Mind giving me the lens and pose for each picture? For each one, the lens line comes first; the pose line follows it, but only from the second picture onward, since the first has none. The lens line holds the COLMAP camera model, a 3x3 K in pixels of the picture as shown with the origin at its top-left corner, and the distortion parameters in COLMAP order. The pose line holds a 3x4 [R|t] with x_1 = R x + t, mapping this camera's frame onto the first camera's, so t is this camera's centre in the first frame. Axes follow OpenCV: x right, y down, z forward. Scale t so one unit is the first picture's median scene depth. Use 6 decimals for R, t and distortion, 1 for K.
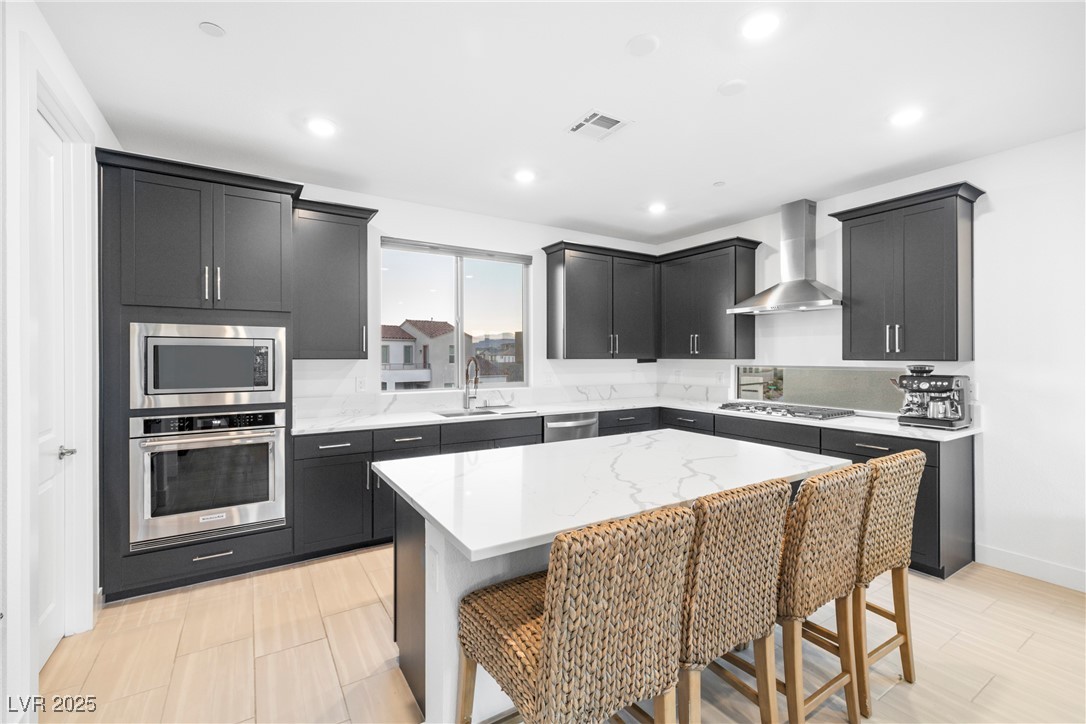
lens RADIAL K [[467.8, 0, 536.8], [0, 467.8, 355.8], [0, 0, 1]] dist [0.000866, 0.000075]
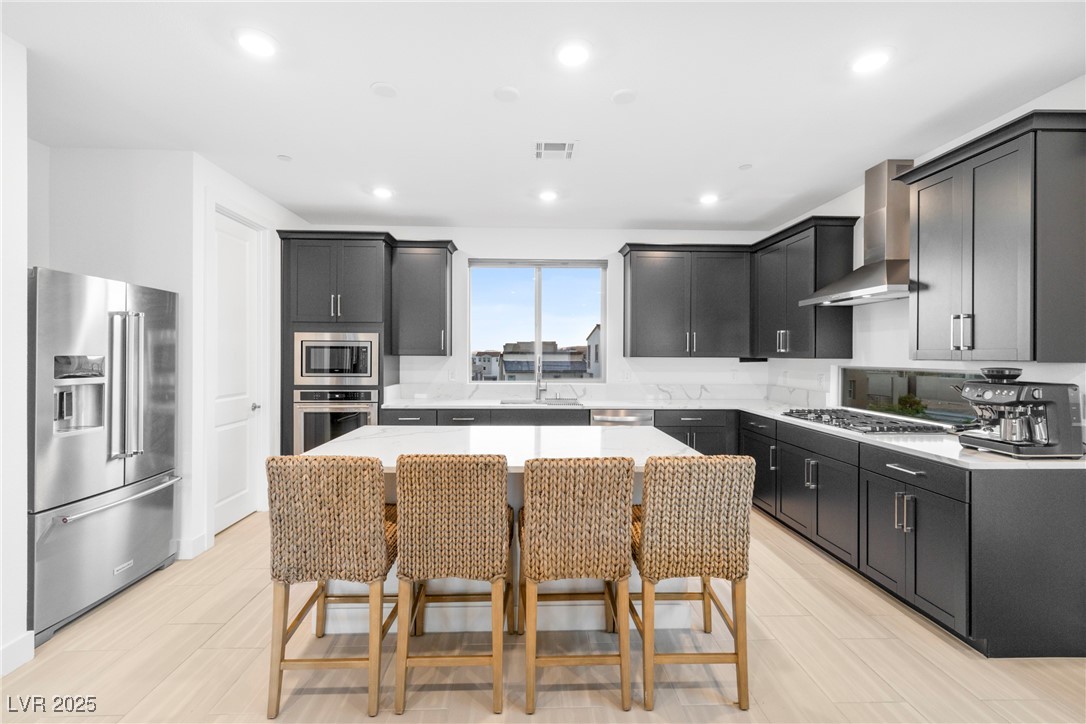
lens RADIAL K [[467.8, 0, 536.8], [0, 467.8, 355.8], [0, 0, 1]] dist [0.000866, 0.000075]
pose [[0.864256, 0.005339, -0.503024, 0.567670], [-0.003887, 0.999985, 0.003935, 0.001228], [0.503037, -0.001446, 0.864264, 0.002279]]
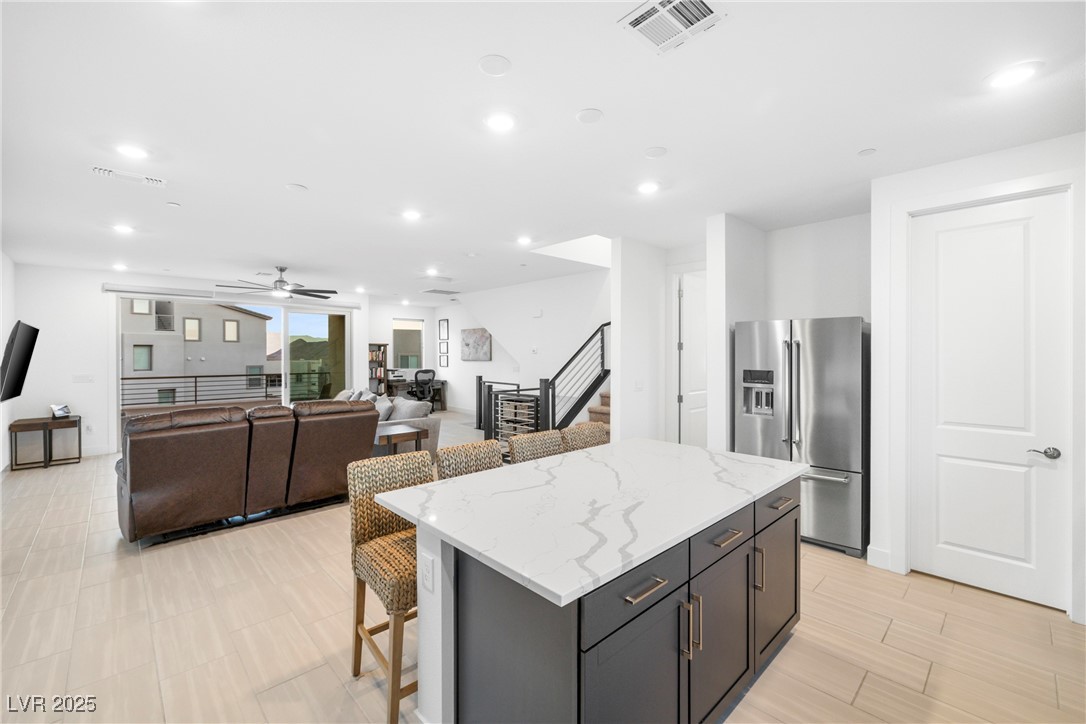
lens RADIAL K [[454.7, 0, 539.5], [0, 454.7, 357.0], [0, 0, 1]] dist [0.001054, 0.000132]
pose [[-0.980300, 0.001487, -0.197508, 0.366743], [0.000866, 0.999994, 0.003229, -0.032484], [0.197512, 0.002994, -0.980296, 1.331603]]
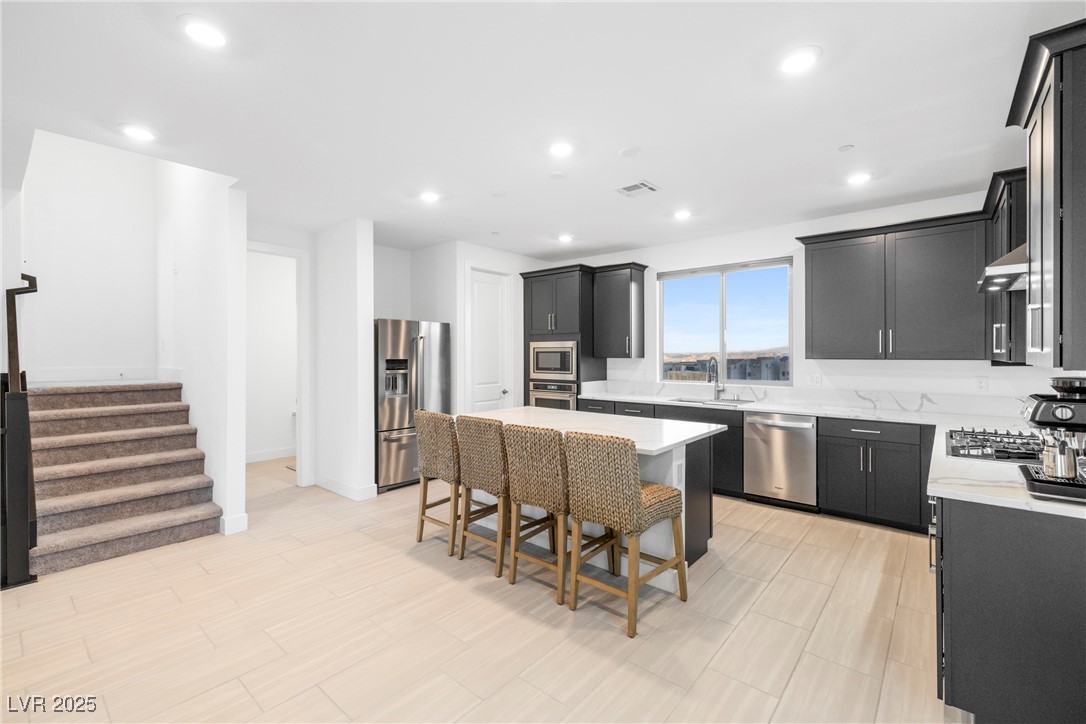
lens RADIAL K [[467.8, 0, 536.8], [0, 467.8, 355.8], [0, 0, 1]] dist [0.000866, 0.000075]
pose [[0.291412, 0.002606, -0.956594, 1.157538], [0.003722, 0.999986, 0.003858, -0.008381], [0.956590, -0.004685, 0.291399, 0.271754]]
